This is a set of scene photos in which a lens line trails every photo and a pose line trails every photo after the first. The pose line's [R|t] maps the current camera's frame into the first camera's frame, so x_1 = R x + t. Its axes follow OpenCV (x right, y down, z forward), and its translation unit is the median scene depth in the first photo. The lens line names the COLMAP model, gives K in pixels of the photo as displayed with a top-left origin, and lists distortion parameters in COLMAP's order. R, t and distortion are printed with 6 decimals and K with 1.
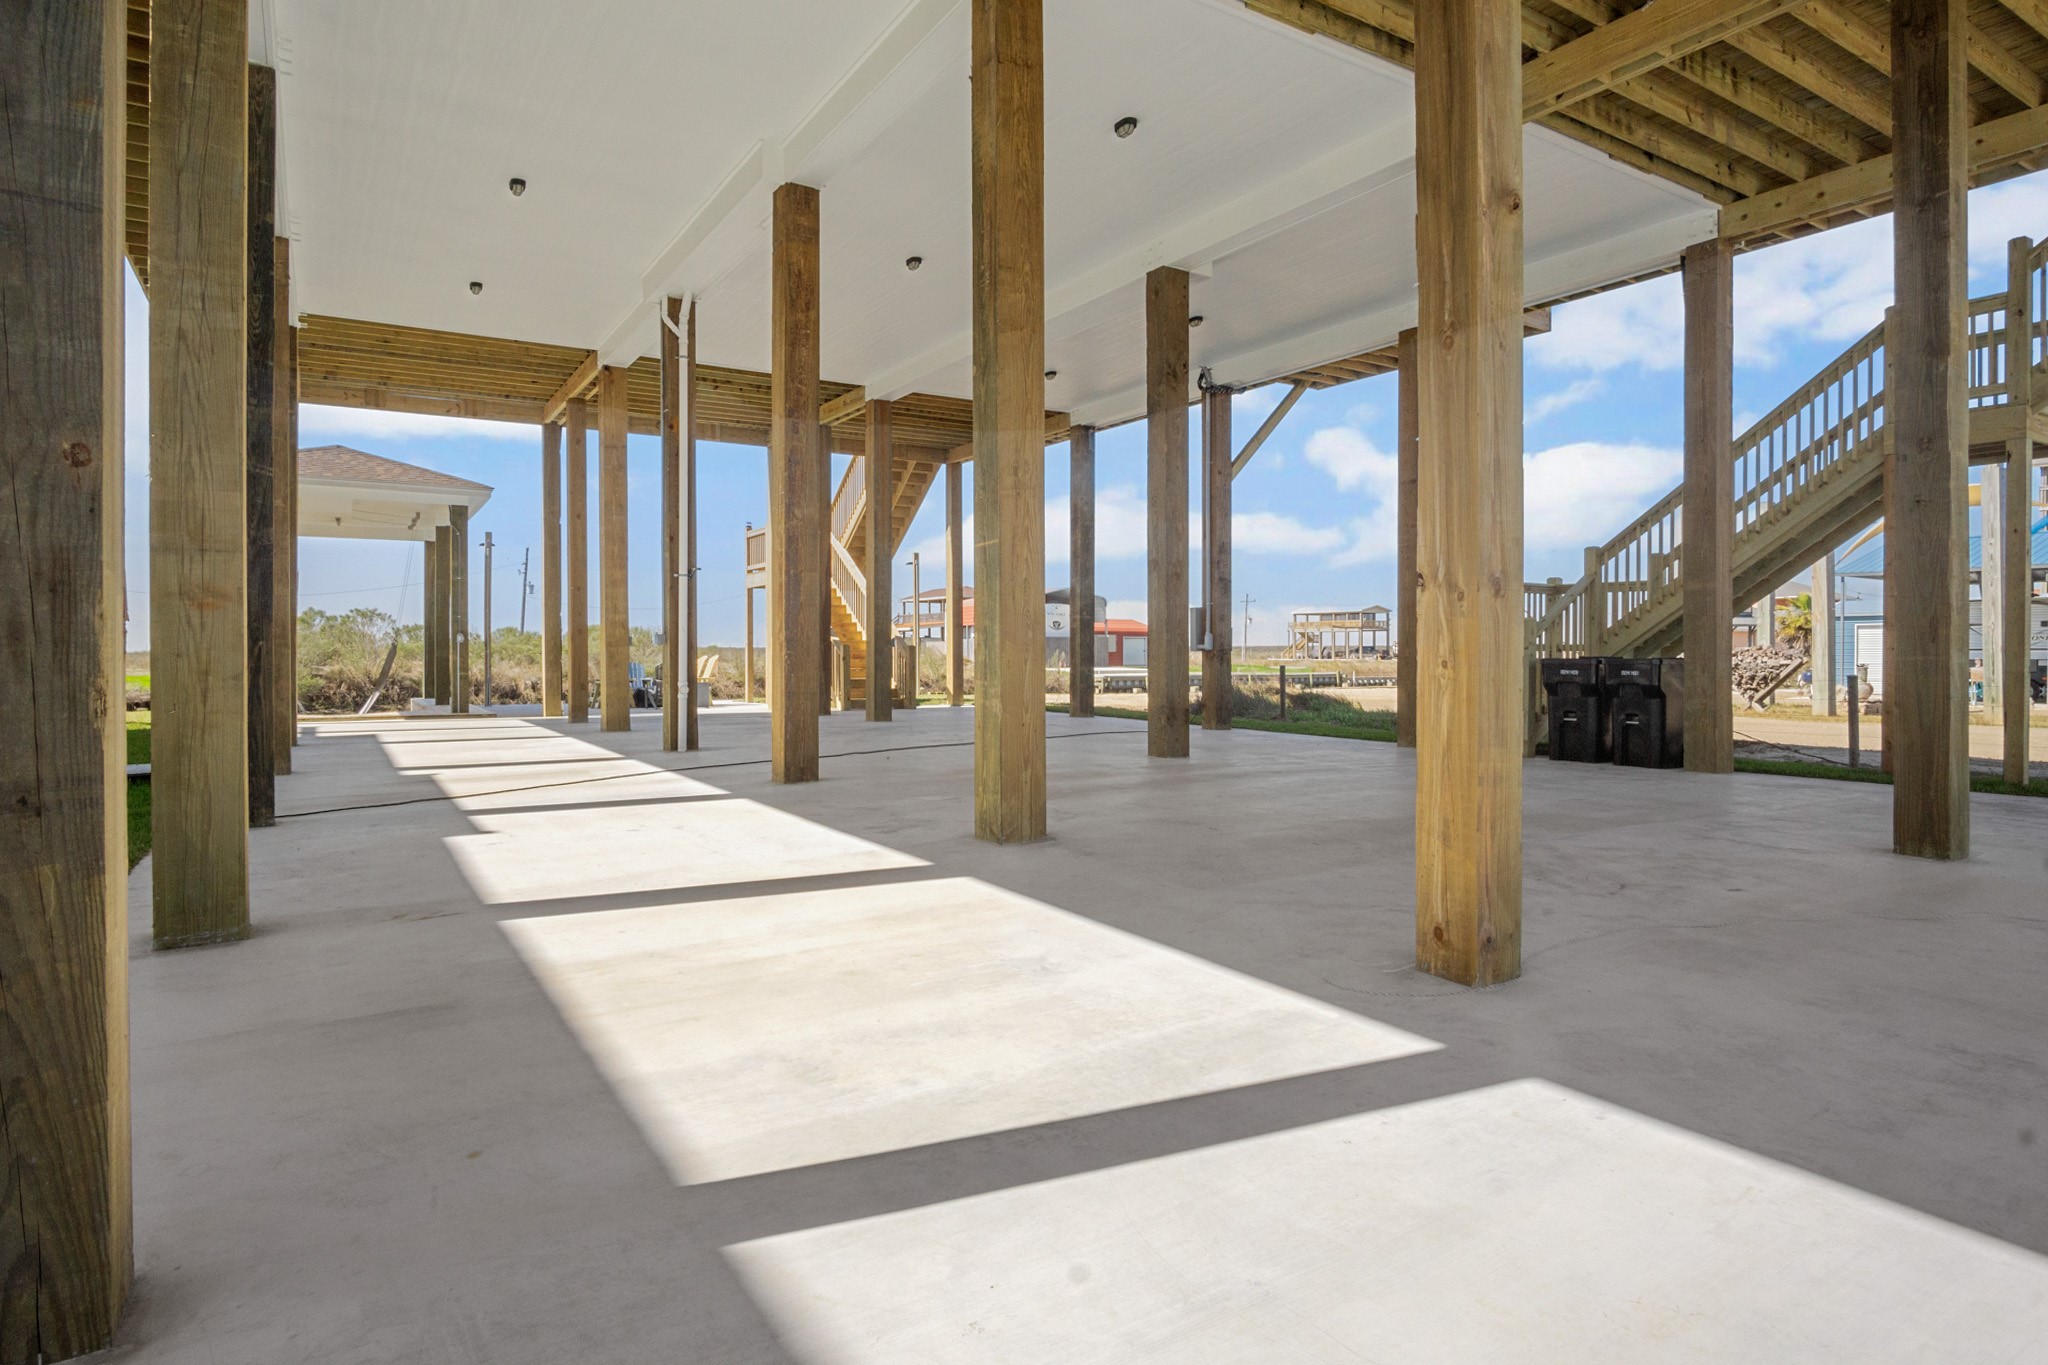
lens RADIAL K [[1155.6, 0, 1013.6], [0, 1155.6, 669.6], [0, 0, 1]] dist [-0.032115, 0.000953]
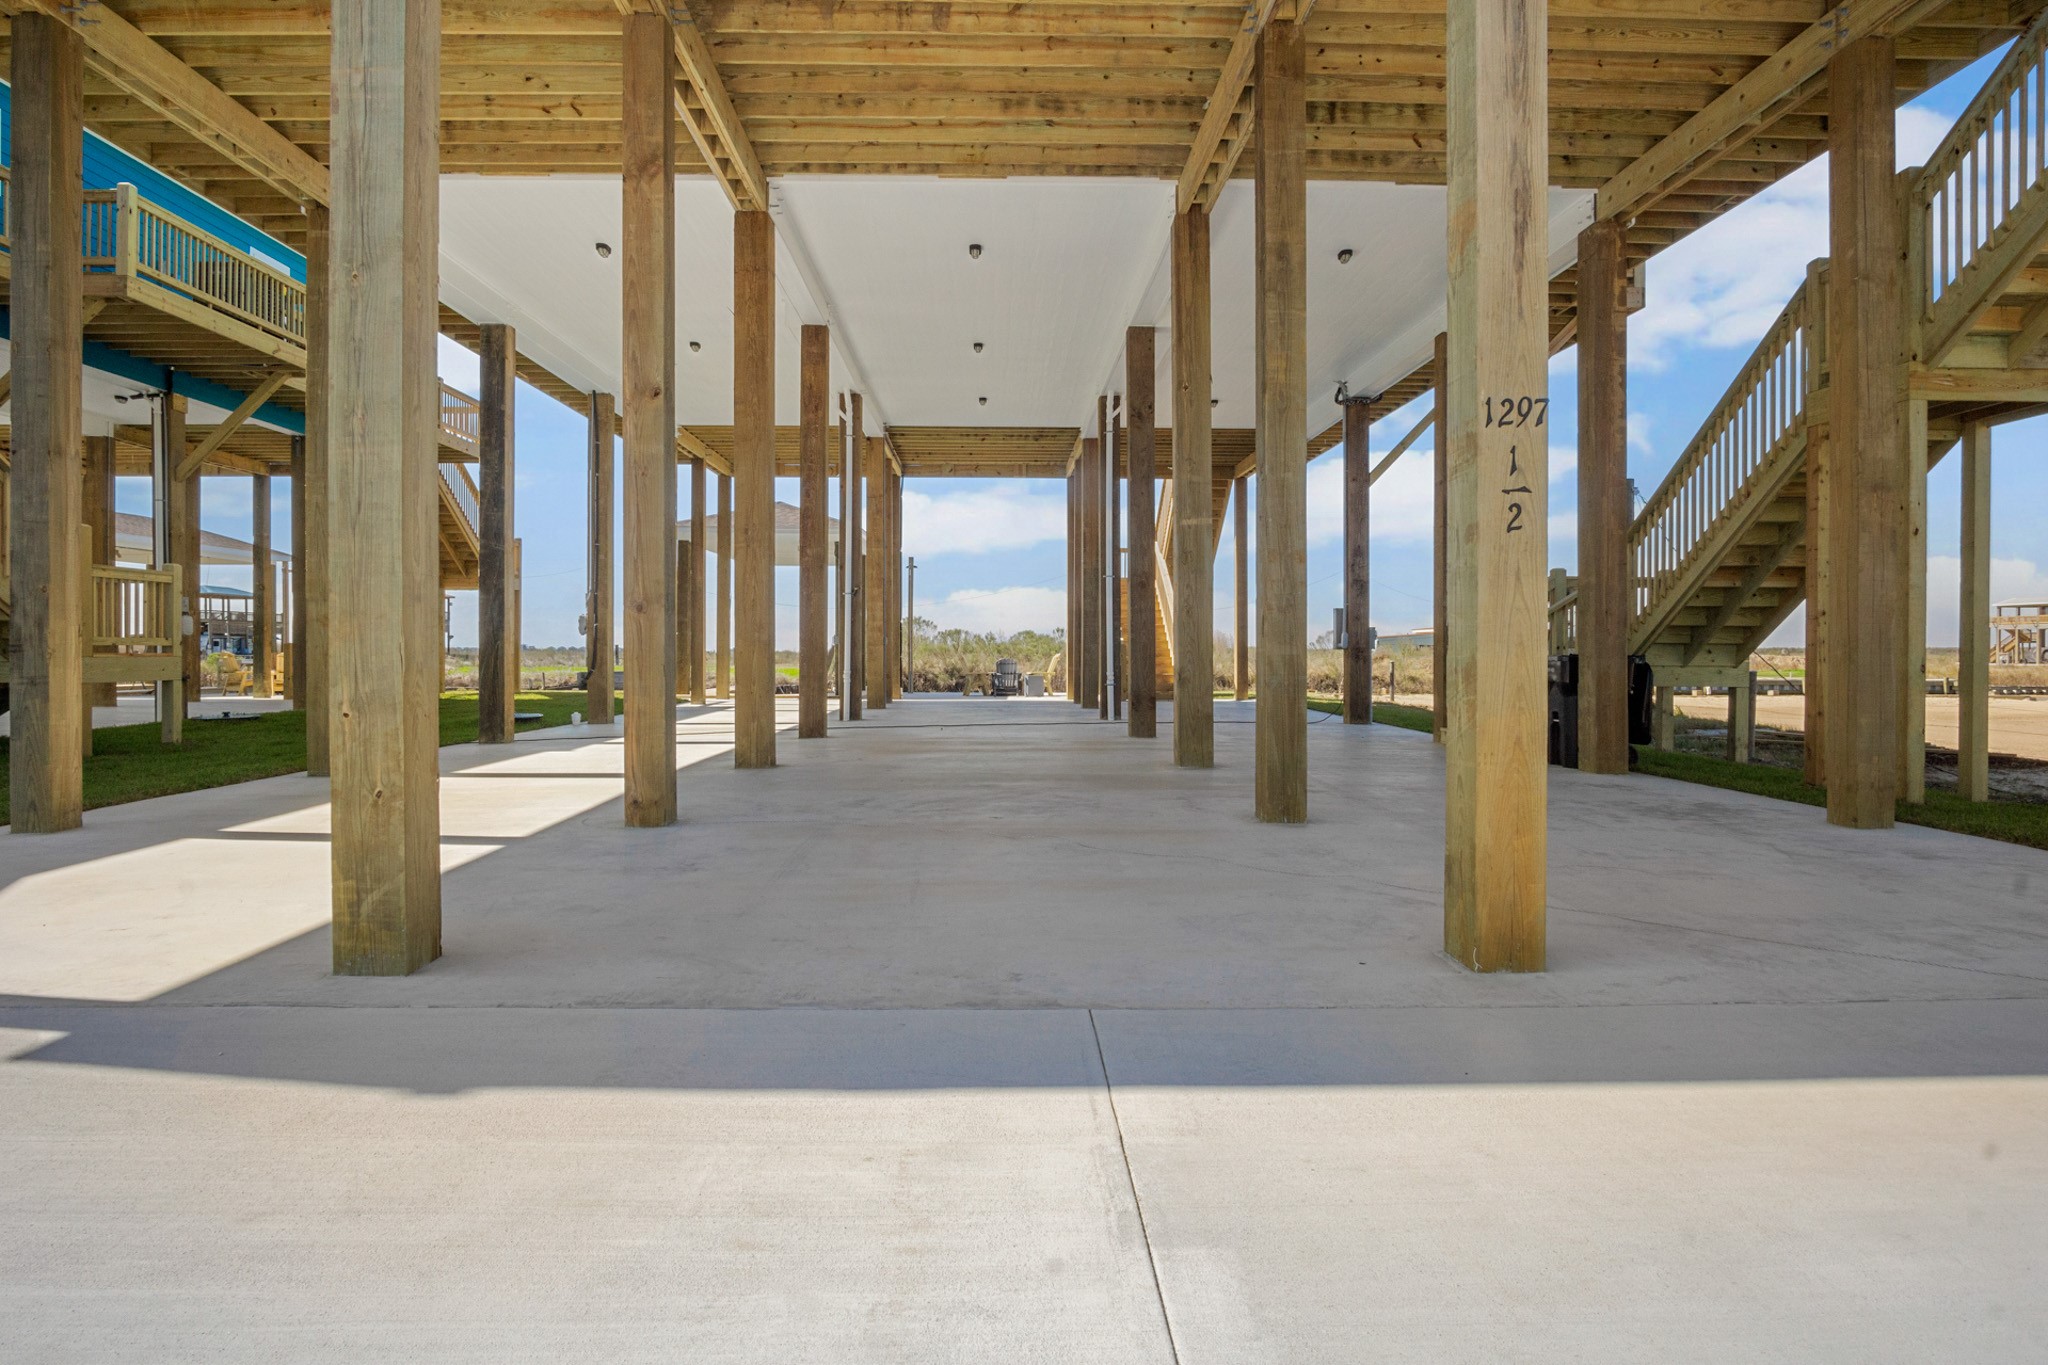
lens RADIAL K [[1155.6, 0, 1013.6], [0, 1155.6, 669.6], [0, 0, 1]] dist [-0.032115, 0.000953]
pose [[0.852742, 0.009318, -0.522249, 0.608285], [-0.009892, 0.999950, 0.001688, 0.005263], [0.522238, 0.003727, 0.852791, -0.078415]]
